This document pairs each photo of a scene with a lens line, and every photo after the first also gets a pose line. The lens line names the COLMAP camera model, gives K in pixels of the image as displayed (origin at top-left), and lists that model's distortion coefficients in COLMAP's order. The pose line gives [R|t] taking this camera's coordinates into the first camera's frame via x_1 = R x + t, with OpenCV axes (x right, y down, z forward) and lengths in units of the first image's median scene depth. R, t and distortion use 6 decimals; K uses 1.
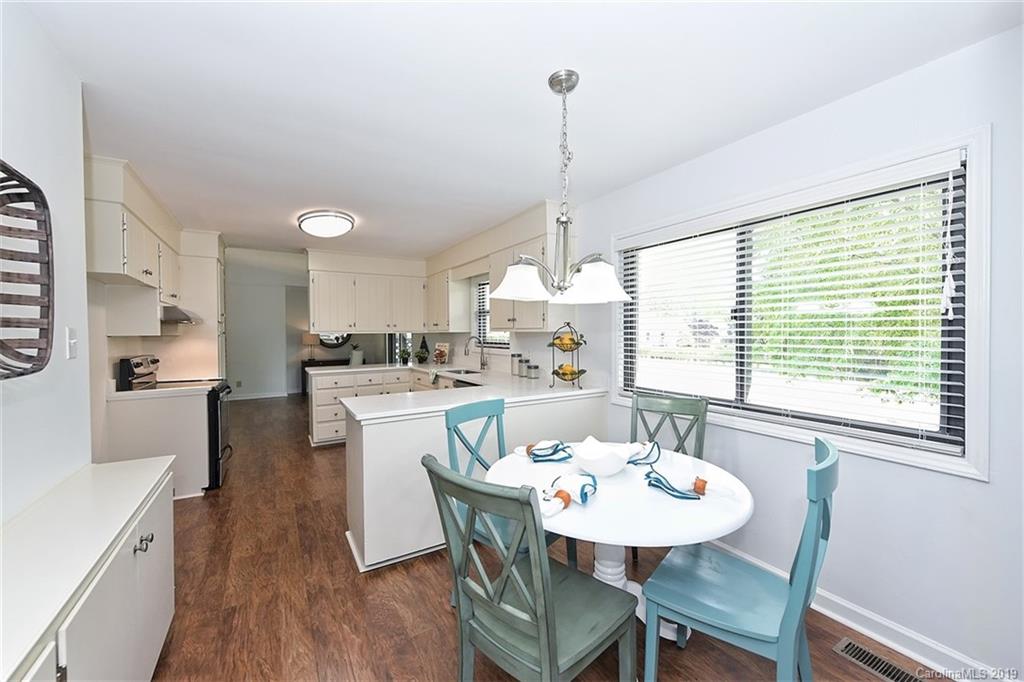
lens RADIAL K [[406.4, 0, 516.8], [0, 406.4, 340.2], [0, 0, 1]] dist [-0.000348, -0.000845]
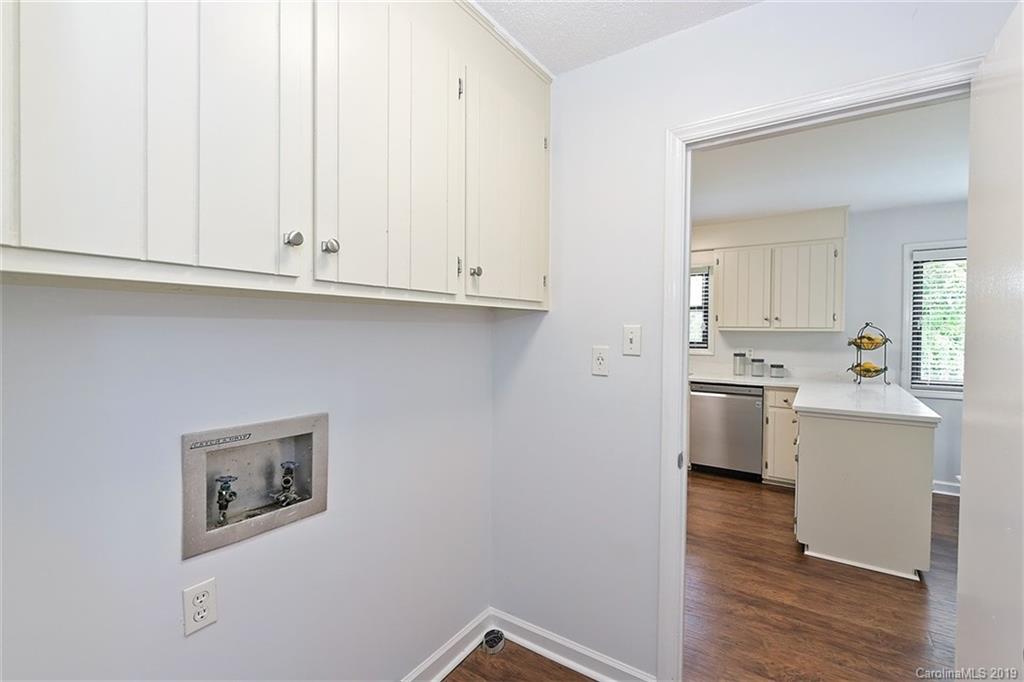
lens RADIAL K [[455.2, 0, 515.4], [0, 455.2, 335.7], [0, 0, 1]] dist [0.003688, -0.000076]
pose [[0.901835, 0.003664, 0.432065, -1.404875], [-0.001558, 0.999985, -0.005230, -0.003483], [-0.432077, 0.004044, 0.901828, 0.351678]]
